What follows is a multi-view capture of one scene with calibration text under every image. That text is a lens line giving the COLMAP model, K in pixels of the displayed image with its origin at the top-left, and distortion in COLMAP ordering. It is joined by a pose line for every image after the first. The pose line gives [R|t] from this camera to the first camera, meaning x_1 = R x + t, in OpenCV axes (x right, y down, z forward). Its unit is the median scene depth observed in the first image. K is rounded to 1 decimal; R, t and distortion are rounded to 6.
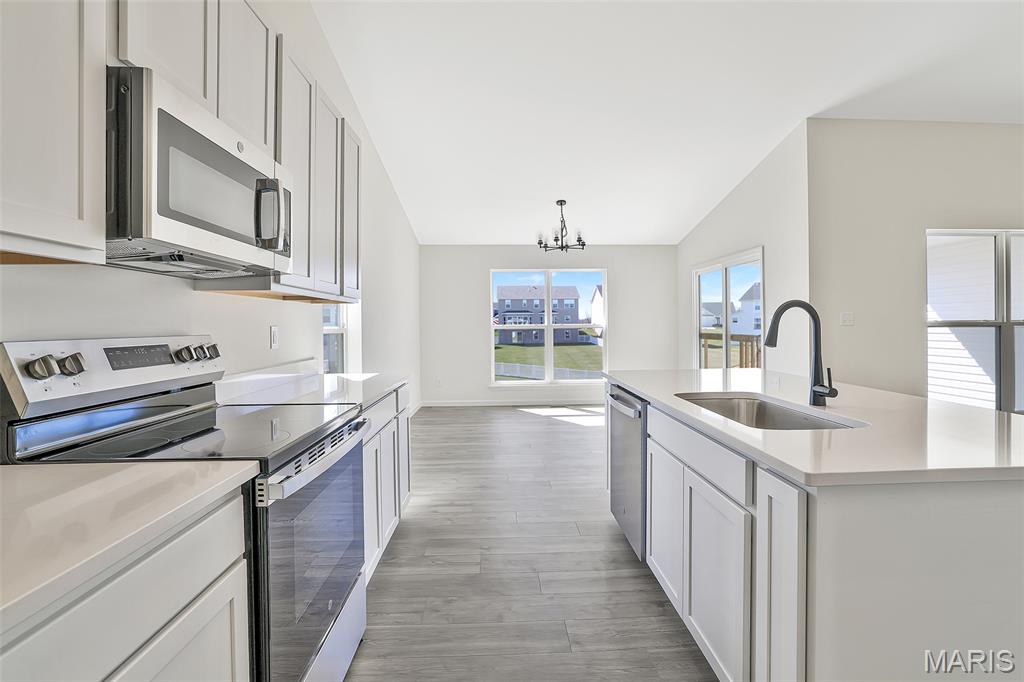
lens RADIAL K [[459.0, 0, 519.6], [0, 459.0, 324.3], [0, 0, 1]] dist [-0.028193, 0.000492]
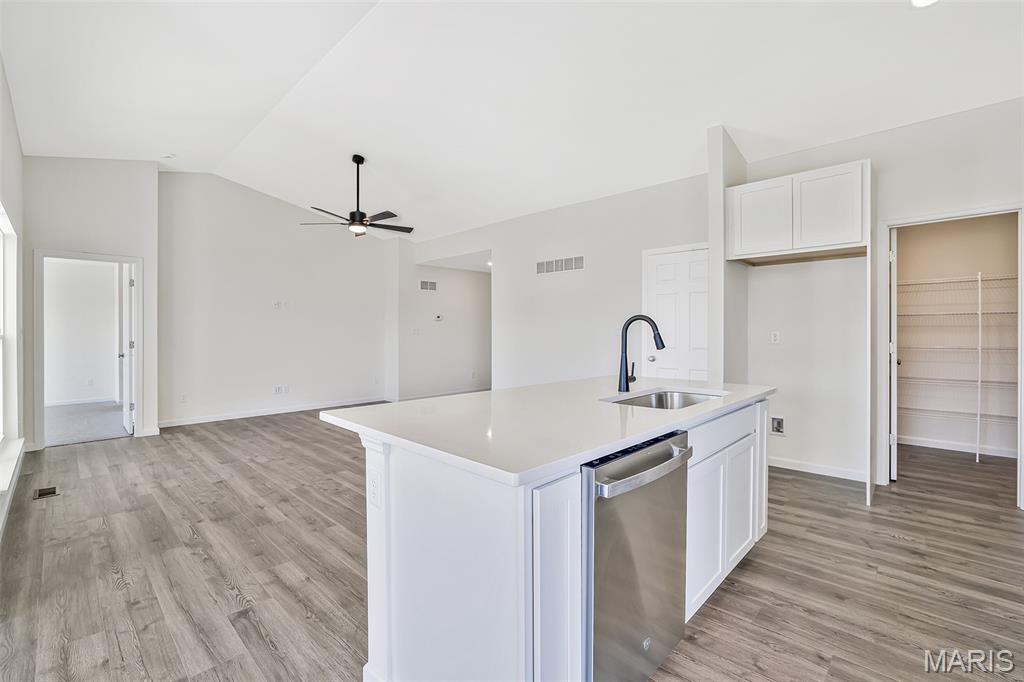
lens RADIAL K [[449.7, 0, 513.0], [0, 449.7, 326.9], [0, 0, 1]] dist [-0.042267, 0.013547]
pose [[-0.688200, 0.015172, 0.725362, -0.049722], [0.008301, 0.999881, -0.013038, -0.000952], [-0.725473, -0.002952, -0.688244, 0.974917]]
